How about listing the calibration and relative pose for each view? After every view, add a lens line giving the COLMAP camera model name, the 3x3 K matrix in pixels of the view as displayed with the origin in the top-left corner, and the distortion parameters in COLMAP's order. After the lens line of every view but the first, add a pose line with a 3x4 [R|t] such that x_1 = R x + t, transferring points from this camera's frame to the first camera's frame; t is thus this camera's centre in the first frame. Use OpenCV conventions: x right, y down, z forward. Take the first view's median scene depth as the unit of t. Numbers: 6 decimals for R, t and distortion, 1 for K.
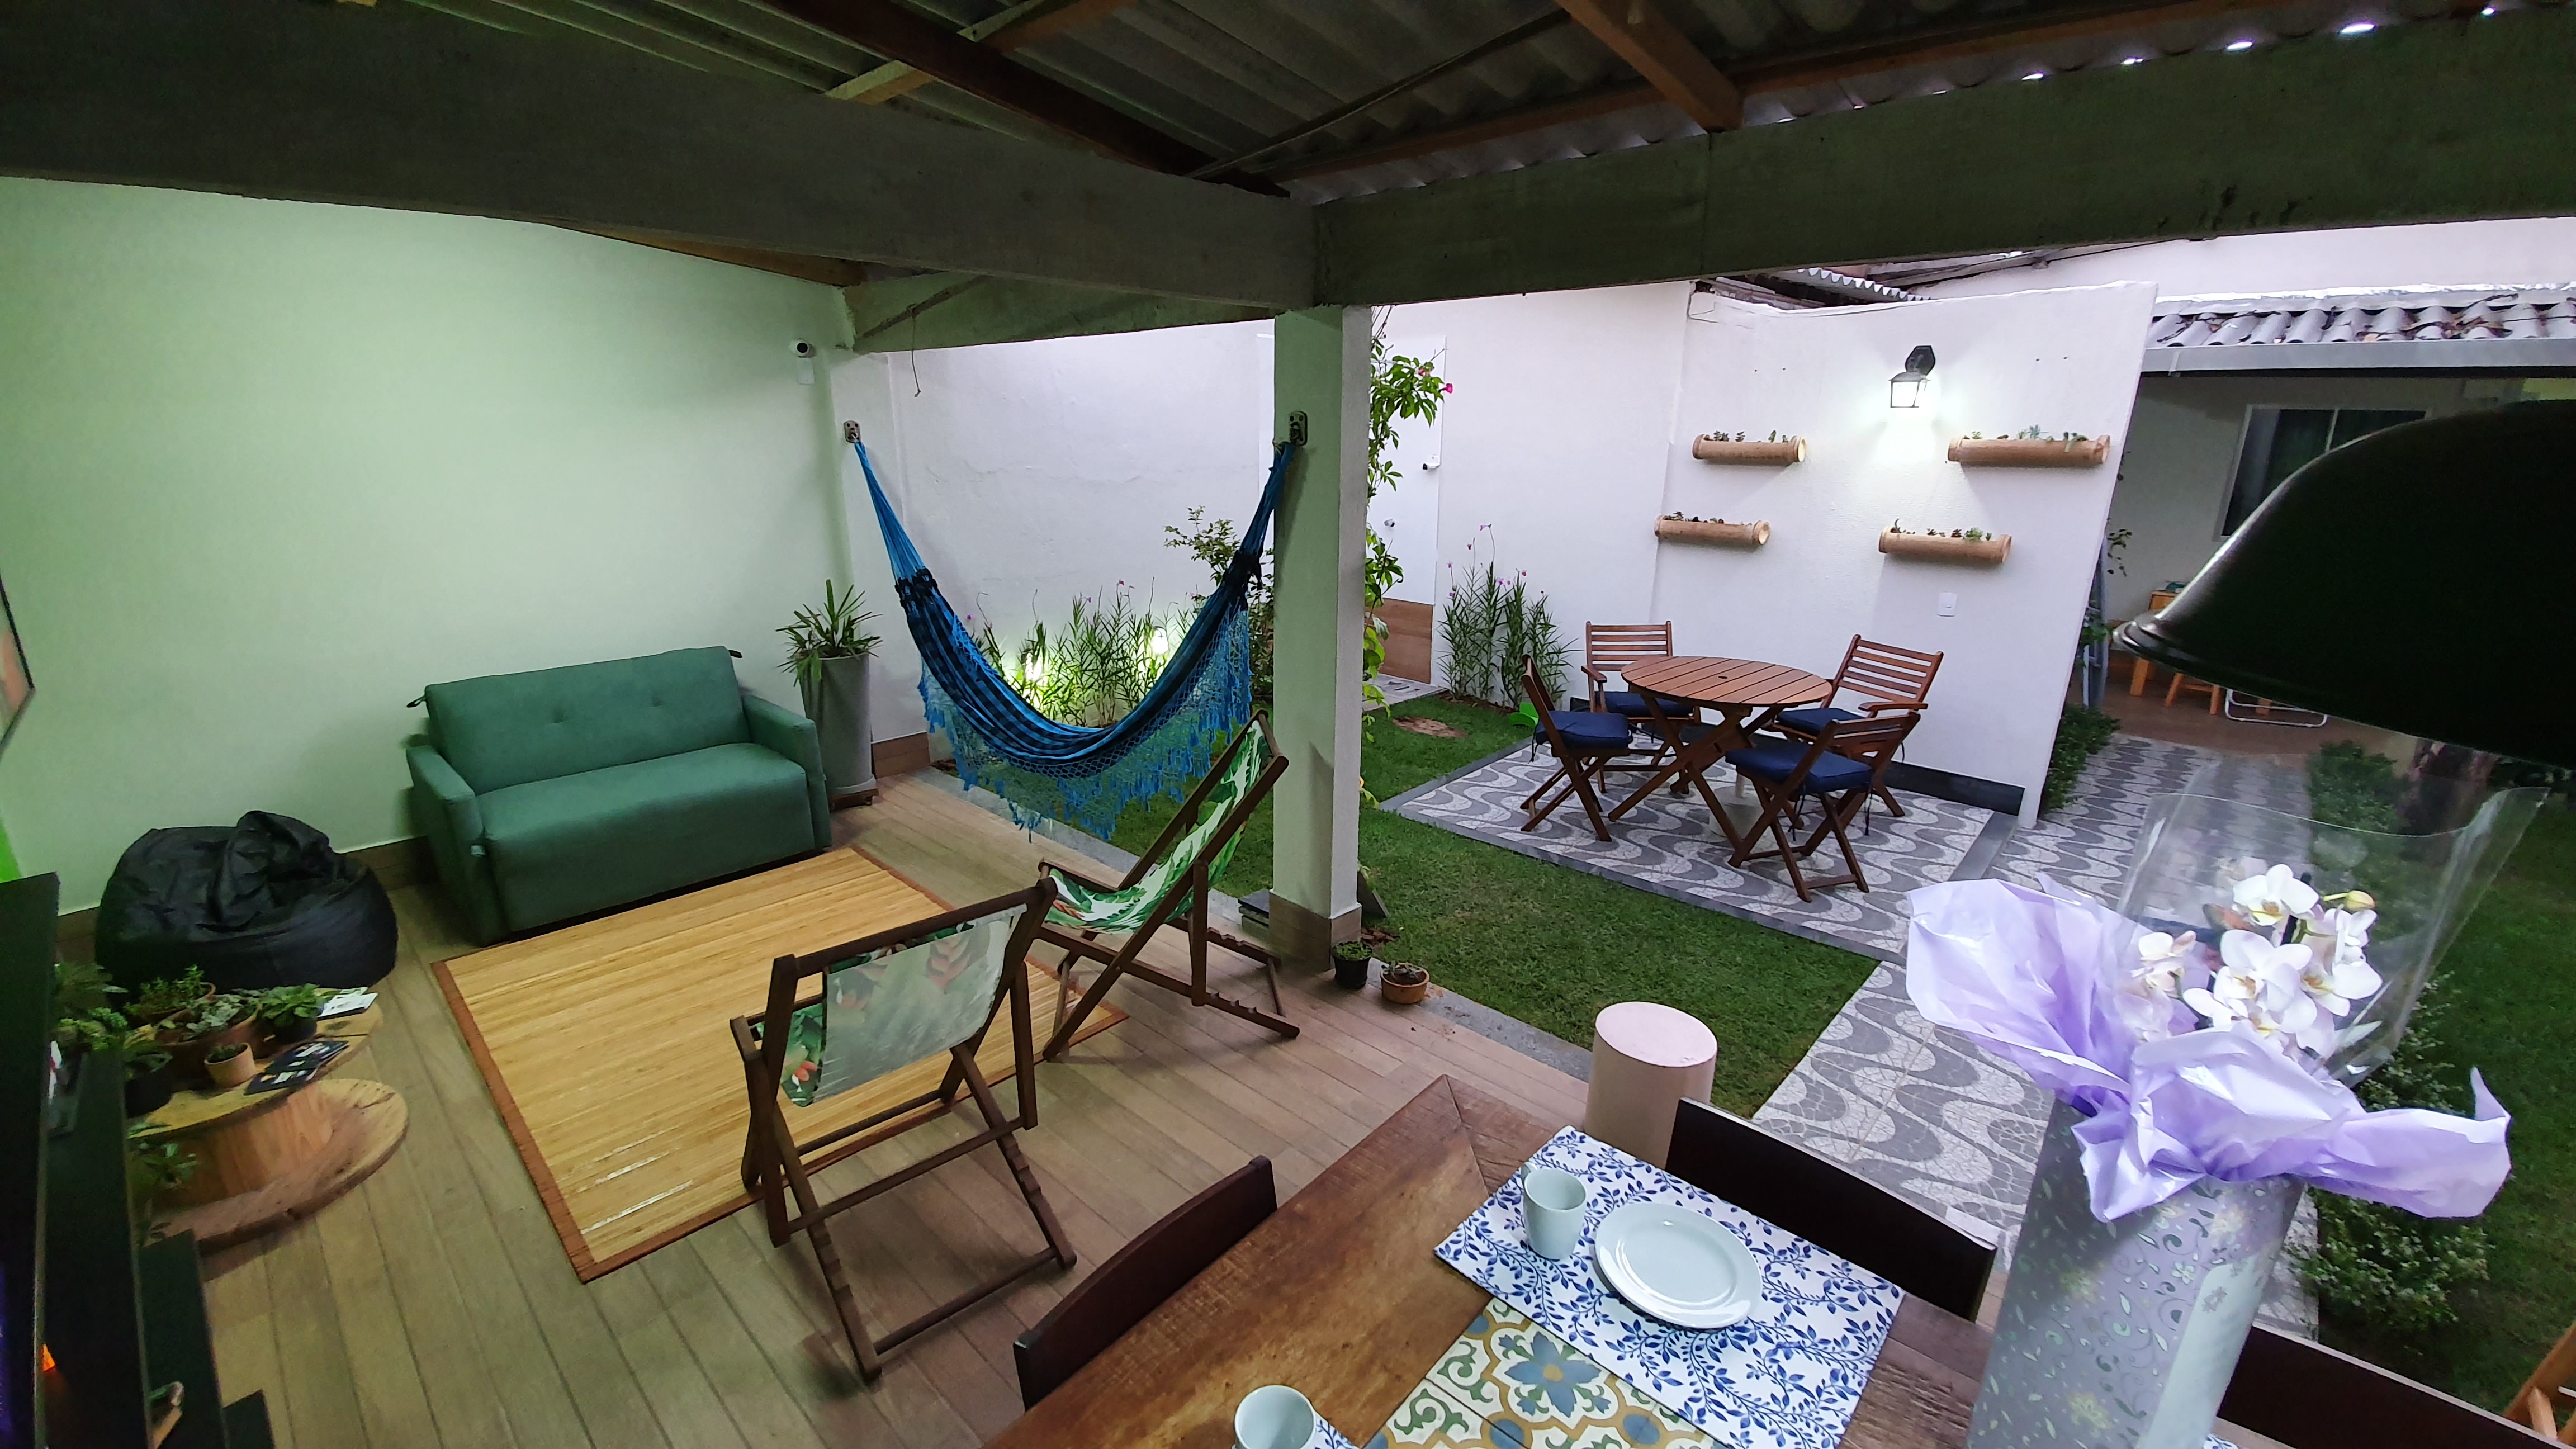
lens RADIAL K [[1017.4, 0, 1294.6], [0, 1017.4, 724.5], [0, 0, 1]] dist [-0.013627, -0.000434]
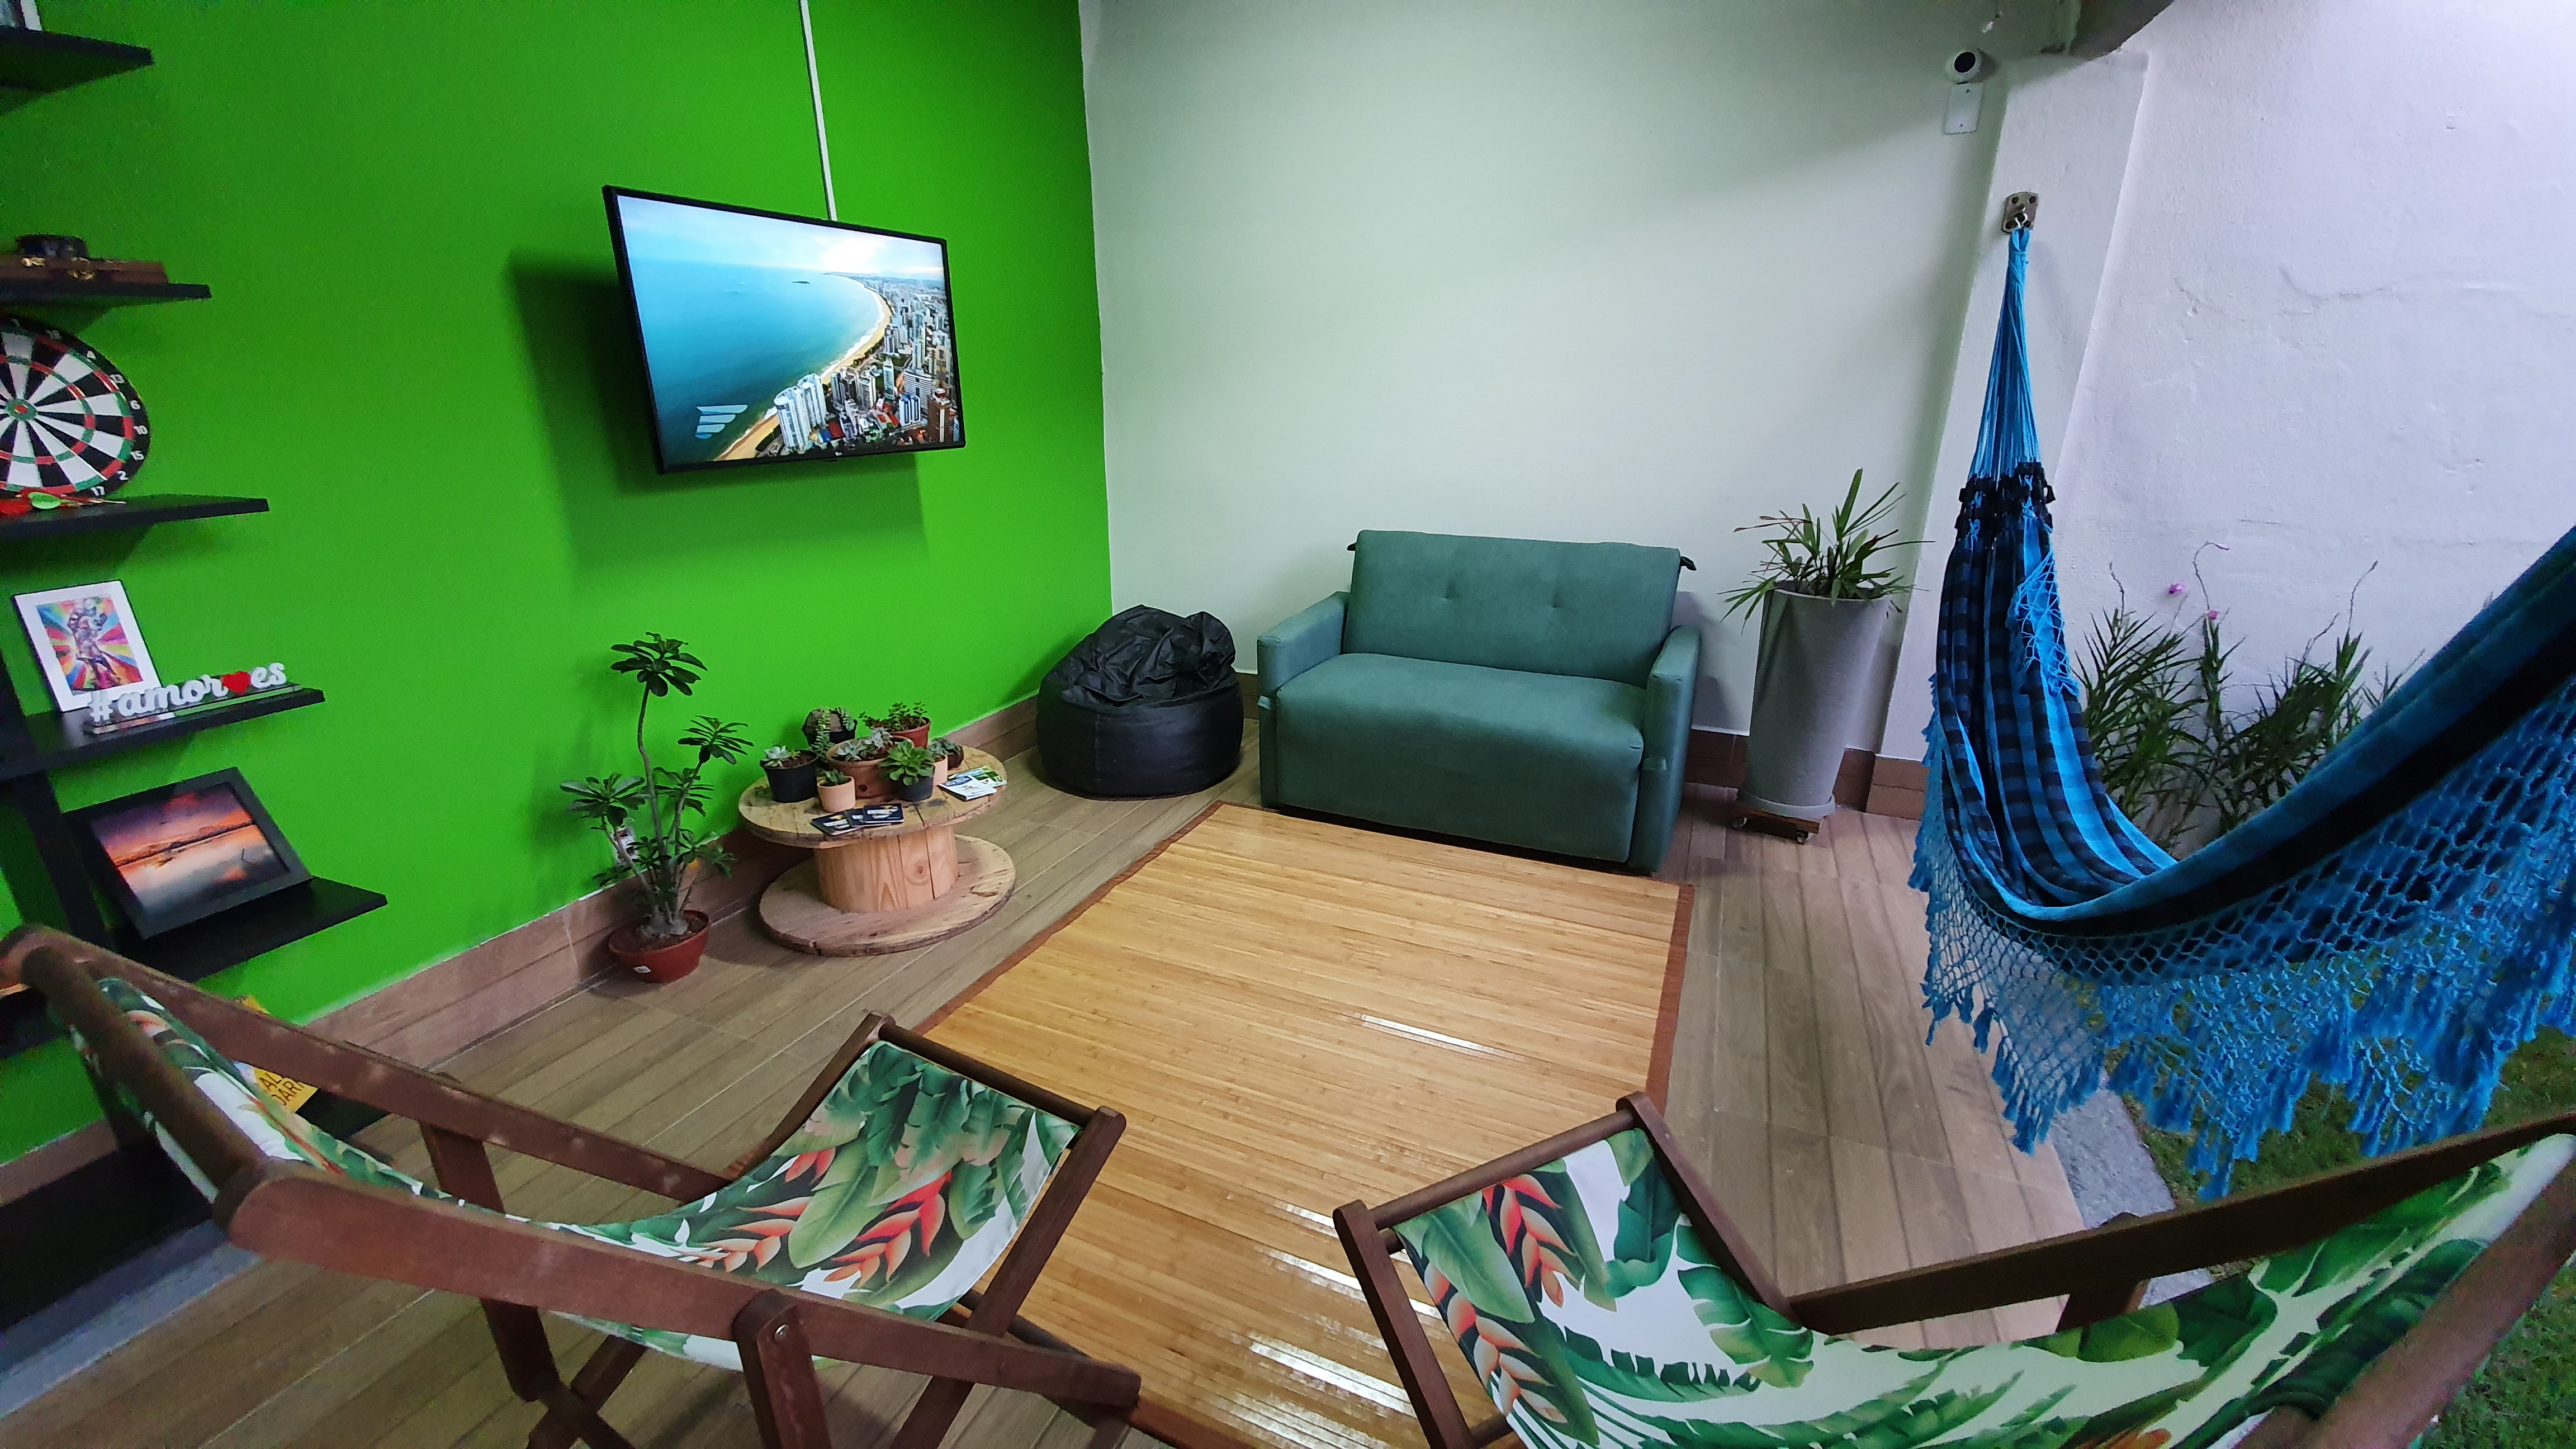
lens RADIAL K [[1017.4, 0, 1276.3], [0, 1017.4, 738.5], [0, 0, 1]] dist [-0.013627, -0.000434]
pose [[0.319532, 0.297086, -0.899800, 0.017707], [-0.260995, 0.940444, 0.217822, -0.036664], [0.910923, 0.165242, 0.378040, 0.531685]]
